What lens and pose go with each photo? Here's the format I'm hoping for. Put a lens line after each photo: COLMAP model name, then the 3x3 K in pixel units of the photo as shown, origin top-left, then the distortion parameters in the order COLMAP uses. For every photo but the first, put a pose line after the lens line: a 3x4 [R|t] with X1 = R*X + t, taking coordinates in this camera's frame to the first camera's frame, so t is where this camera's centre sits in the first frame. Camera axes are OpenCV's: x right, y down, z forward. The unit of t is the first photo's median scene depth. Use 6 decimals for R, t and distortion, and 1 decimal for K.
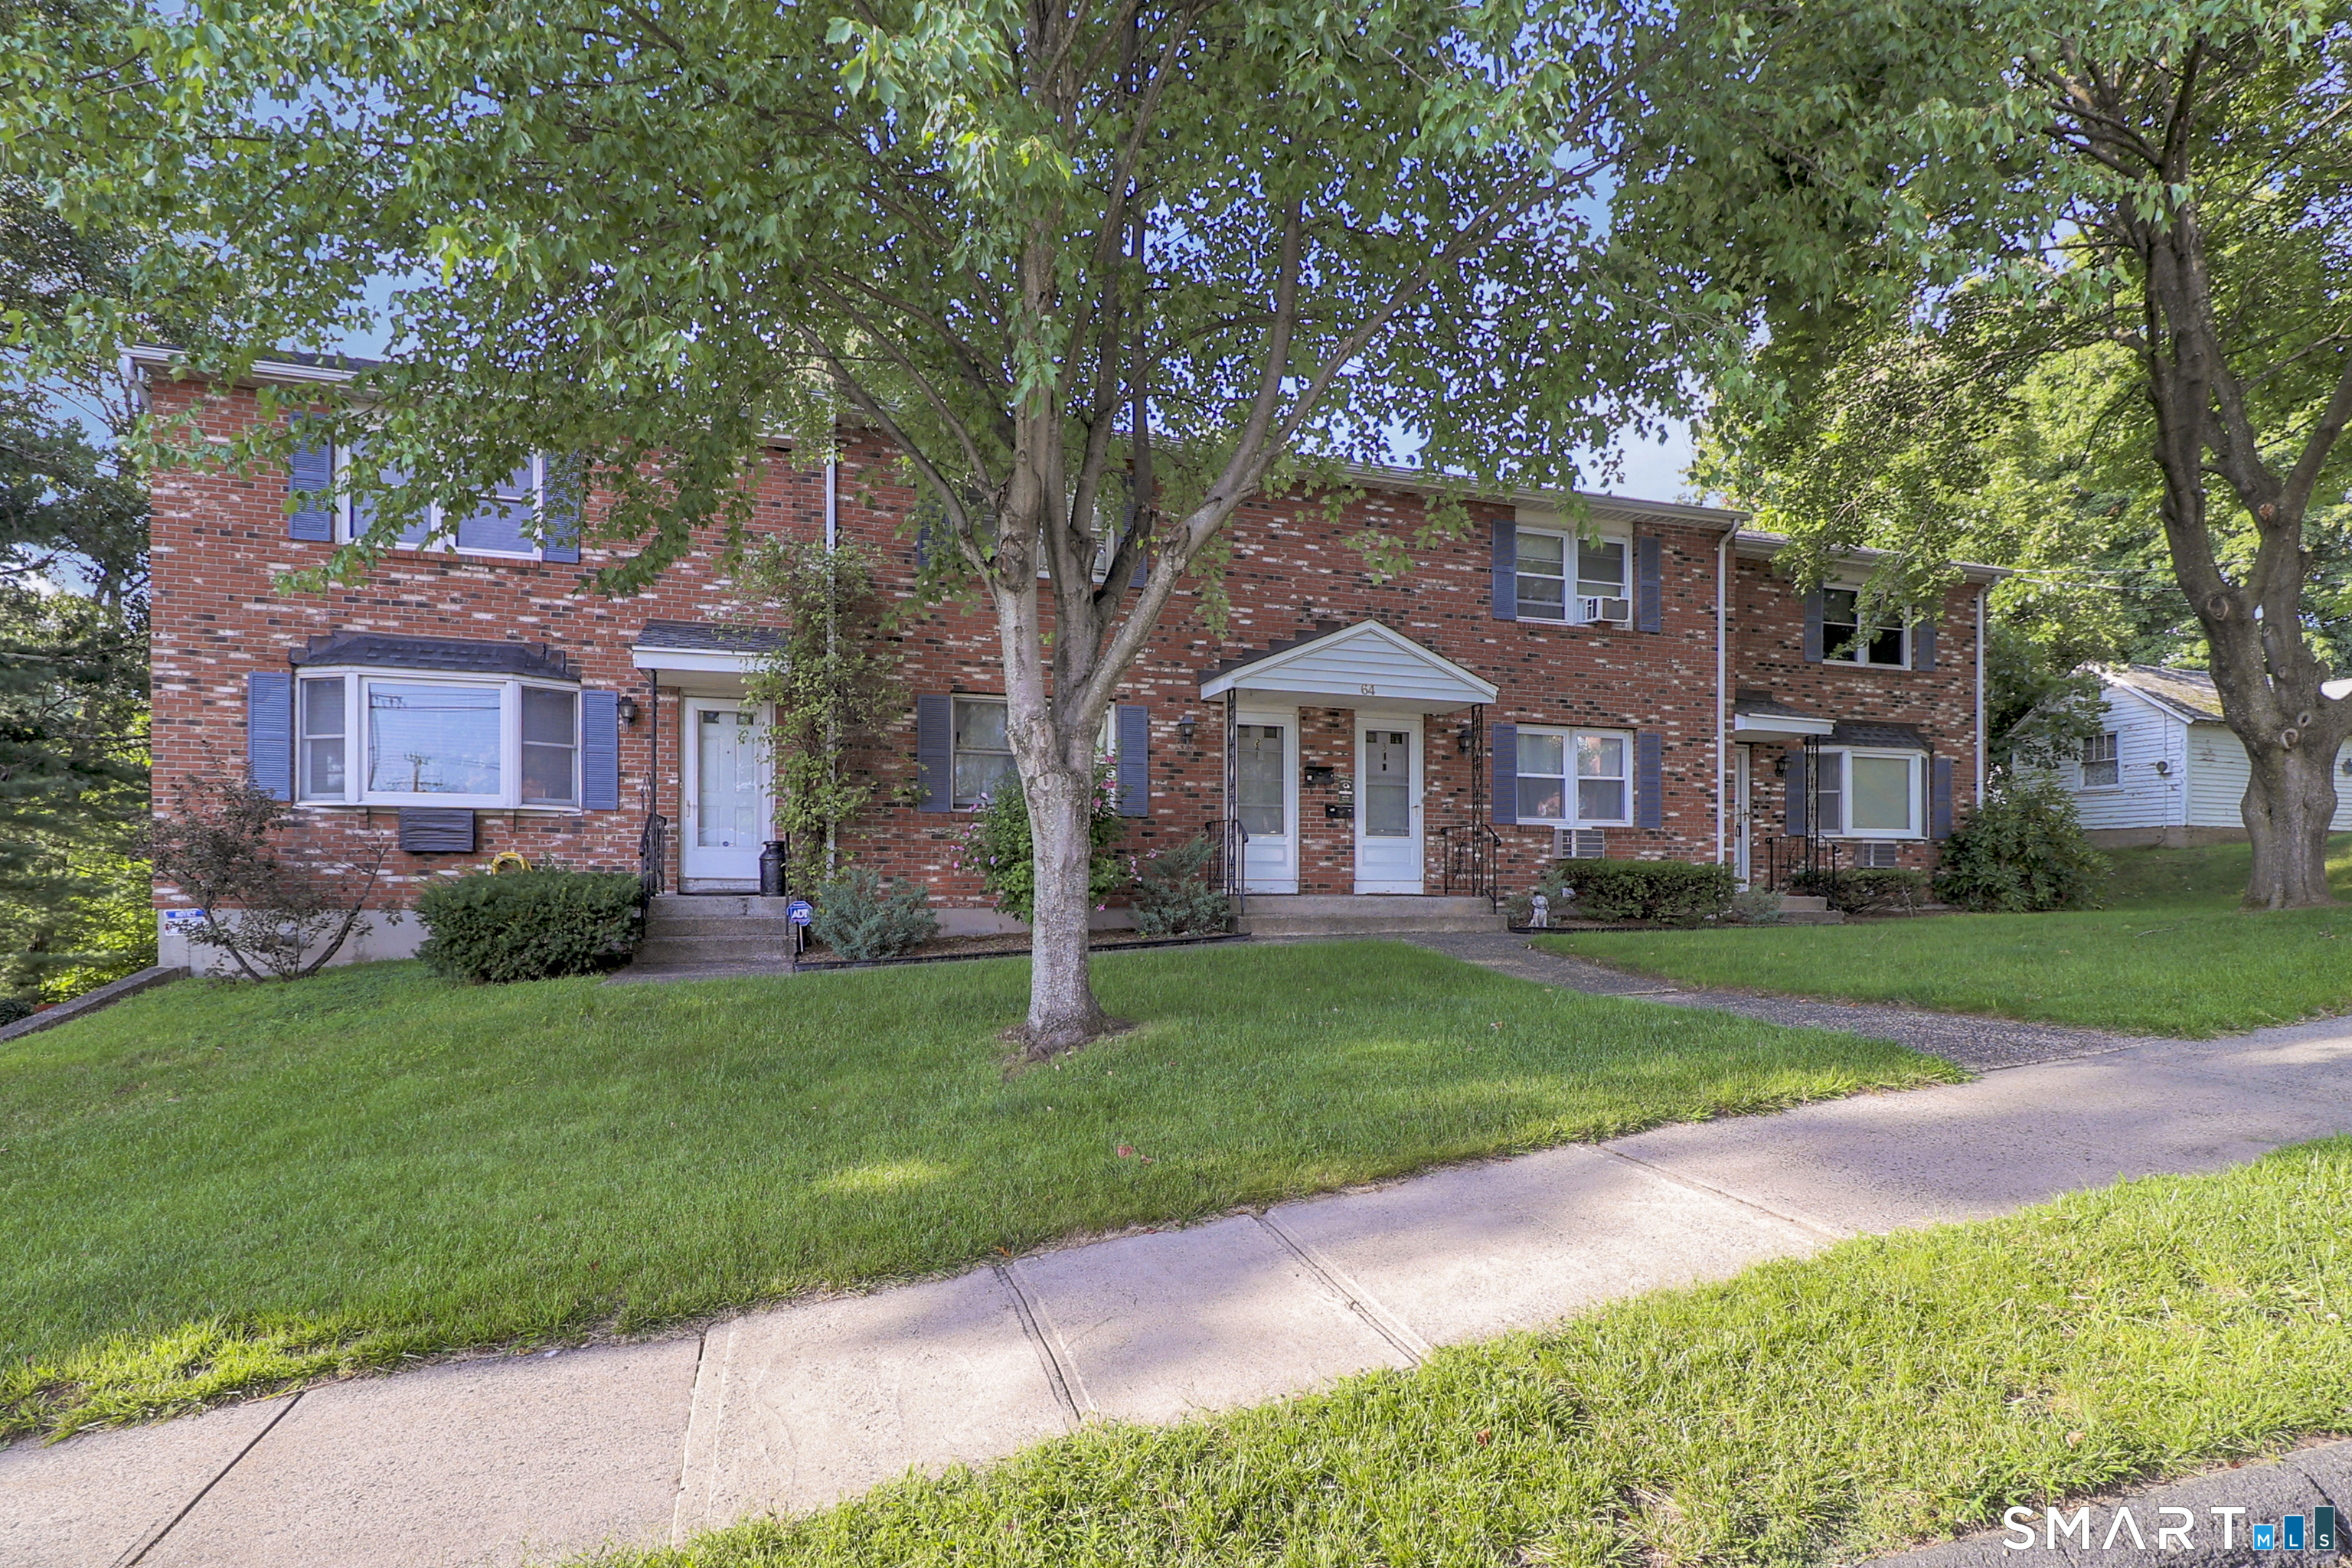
lens RADIAL K [[1211.9, 0, 1118.4], [0, 1211.9, 880.6], [0, 0, 1]] dist [0.006662, -0.003455]
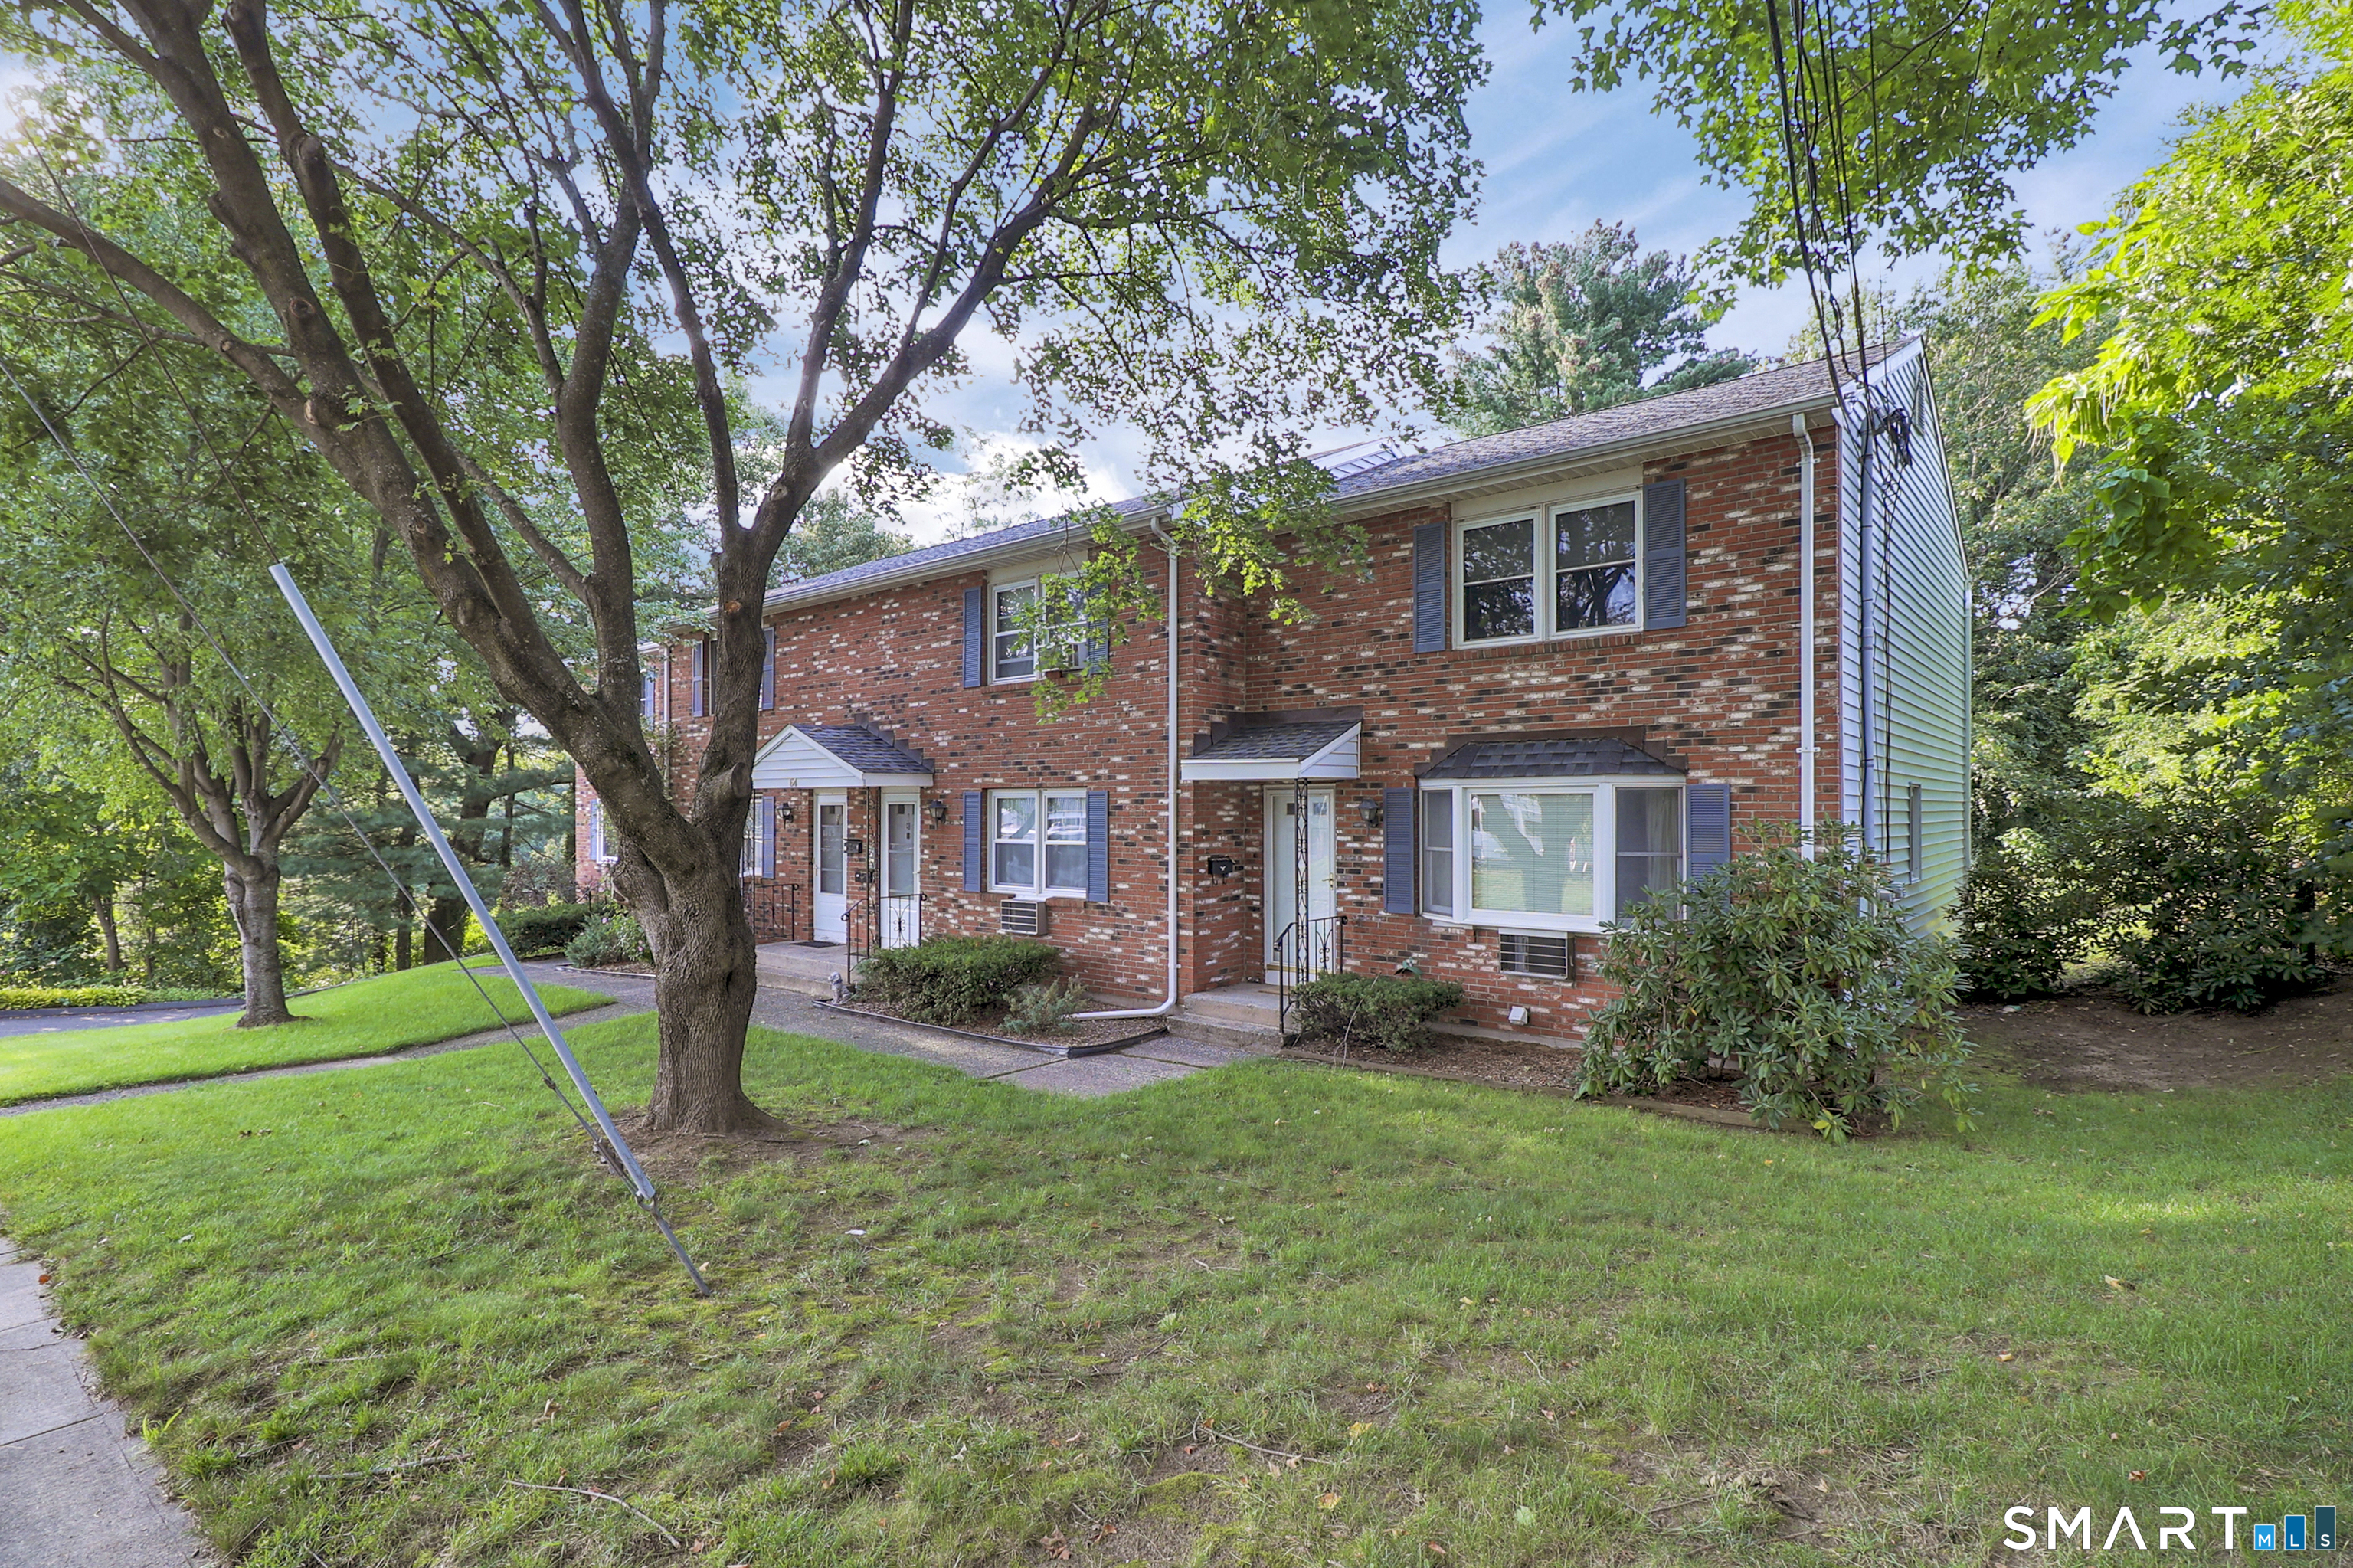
lens RADIAL K [[1168.5, 0, 1129.8], [0, 1168.5, 810.1], [0, 0, 1]] dist [0.002250, -0.000431]
pose [[0.491016, -0.008410, -0.871110, 1.033379], [0.007409, 0.999958, -0.005478, -0.091318], [0.871119, -0.003764, 0.491058, 0.543777]]
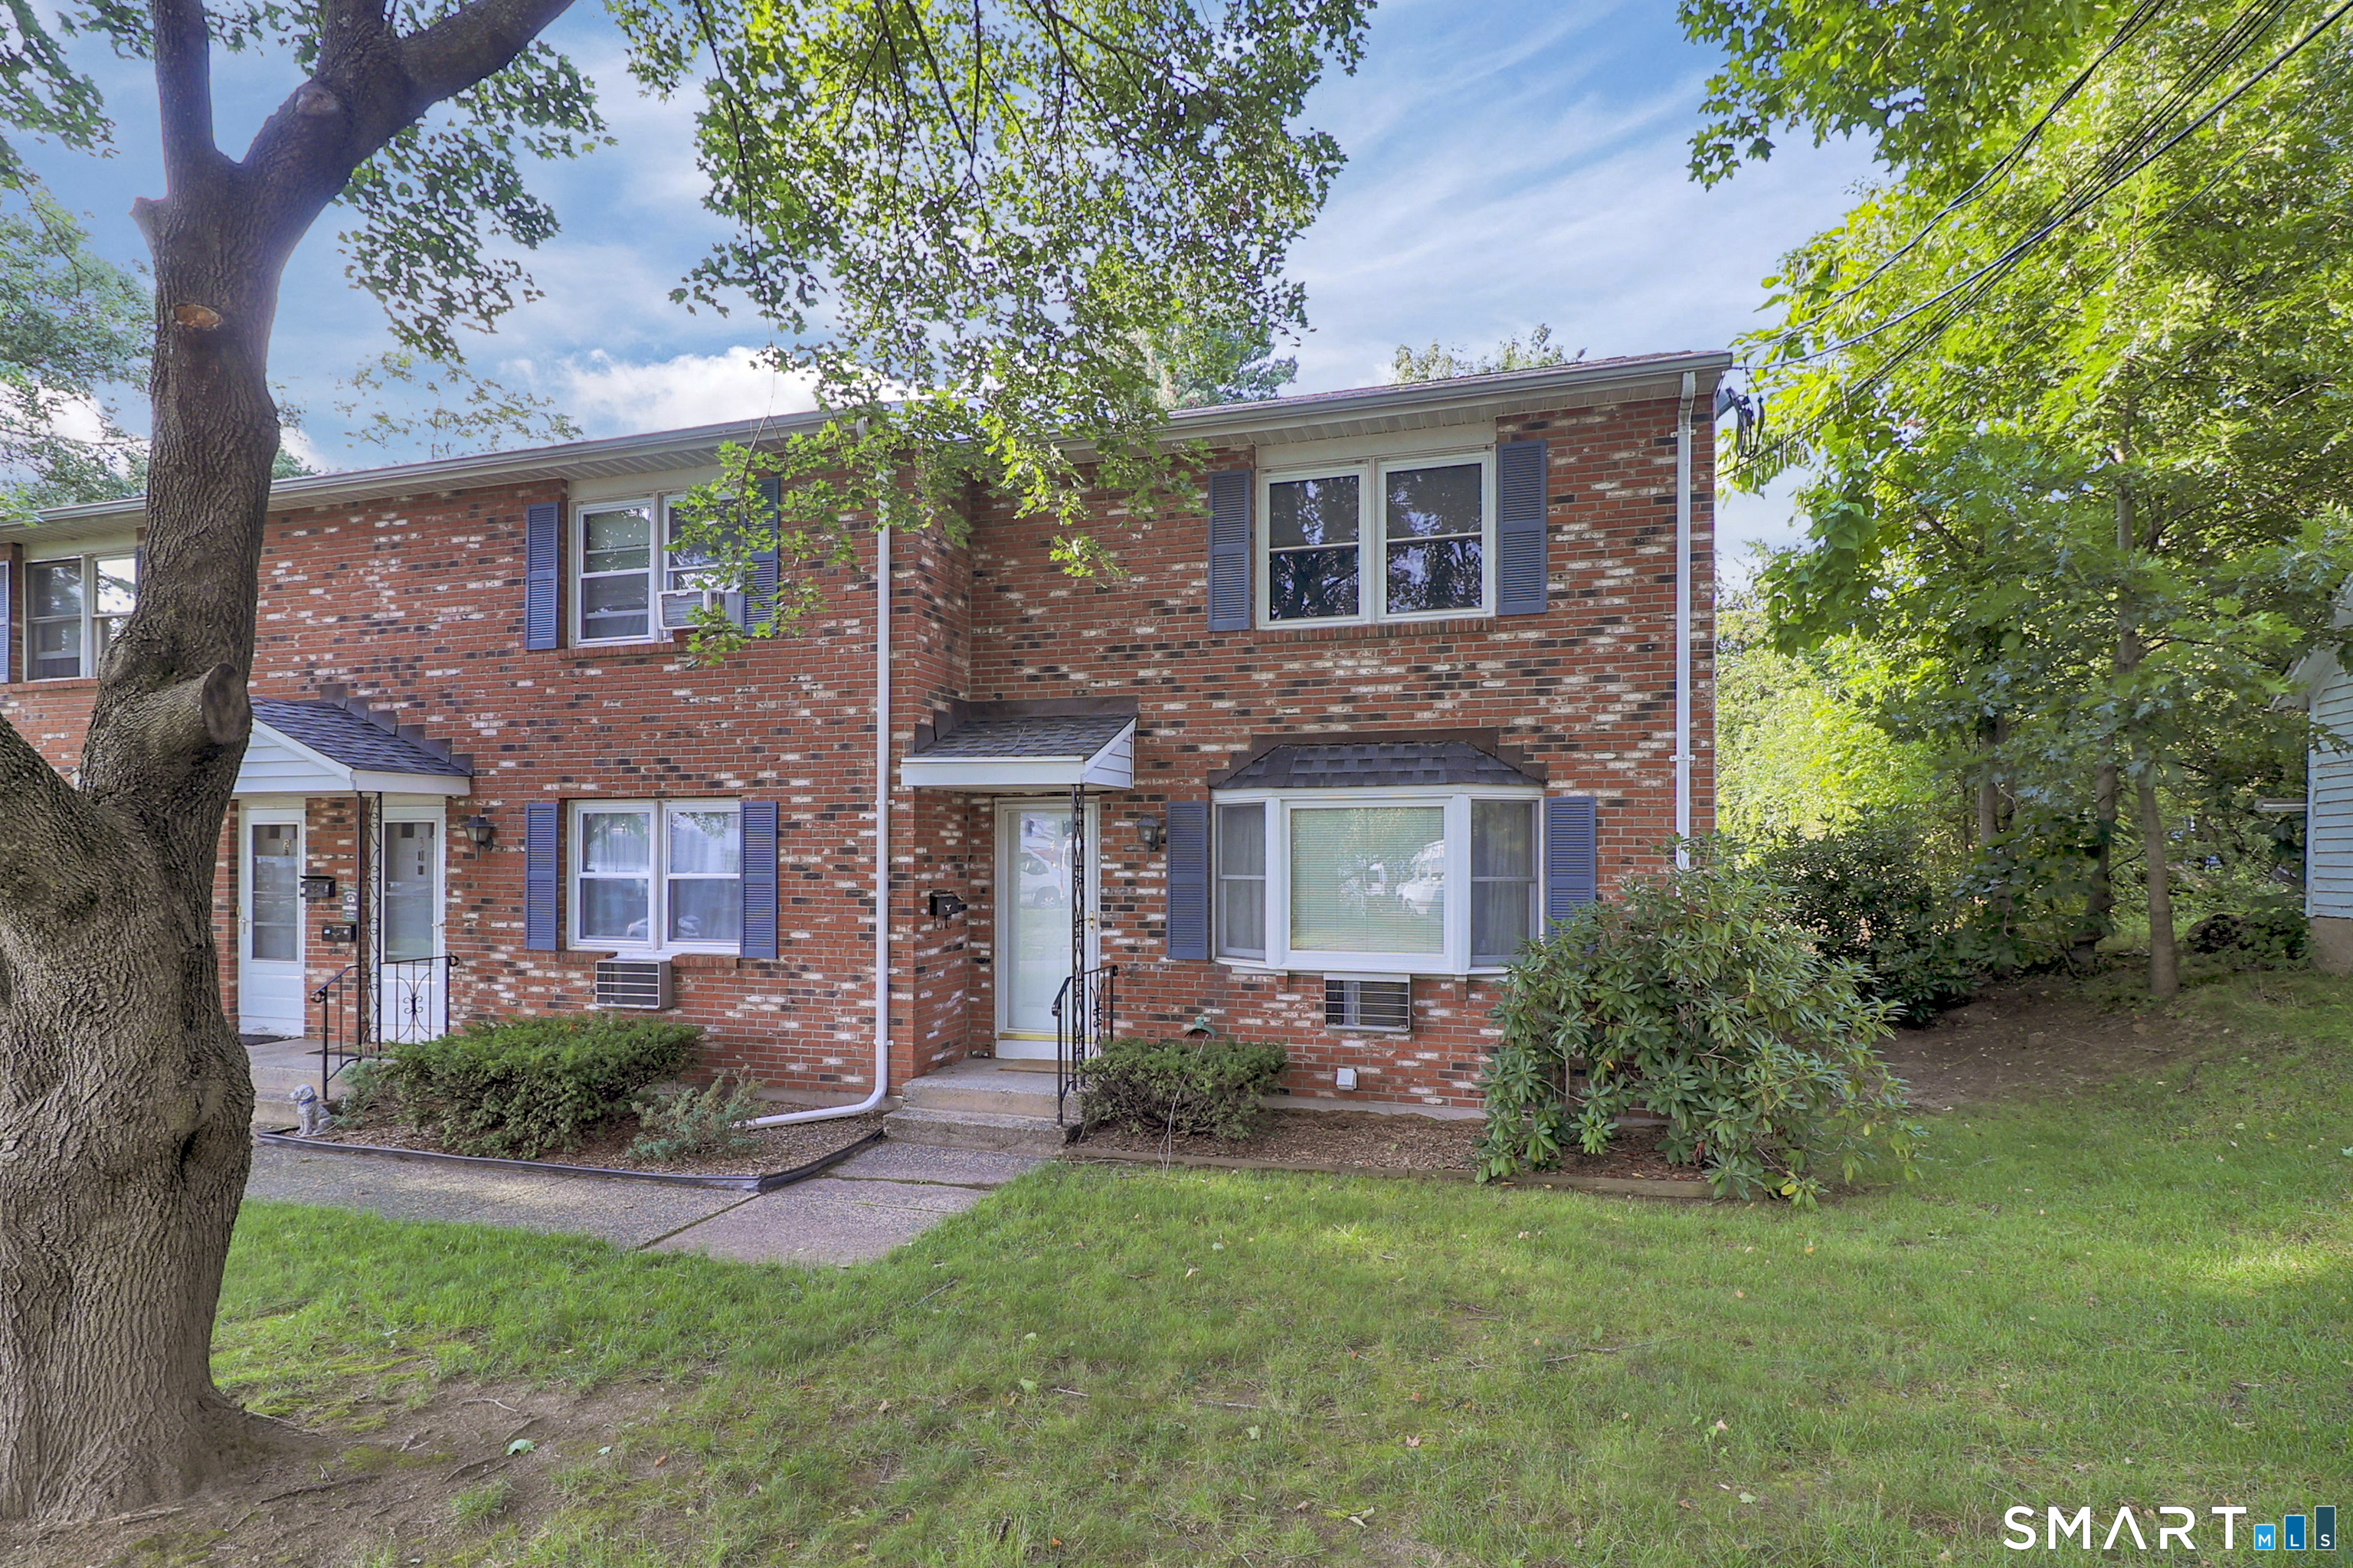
lens RADIAL K [[1212.4, 0, 1184.3], [0, 1212.4, 860.5], [0, 0, 1]] dist [0.006662, -0.003455]
pose [[0.811202, -0.005535, -0.584740, 0.855211], [0.007376, 0.999972, 0.000768, -0.080530], [0.584720, -0.004936, 0.811220, 0.558369]]
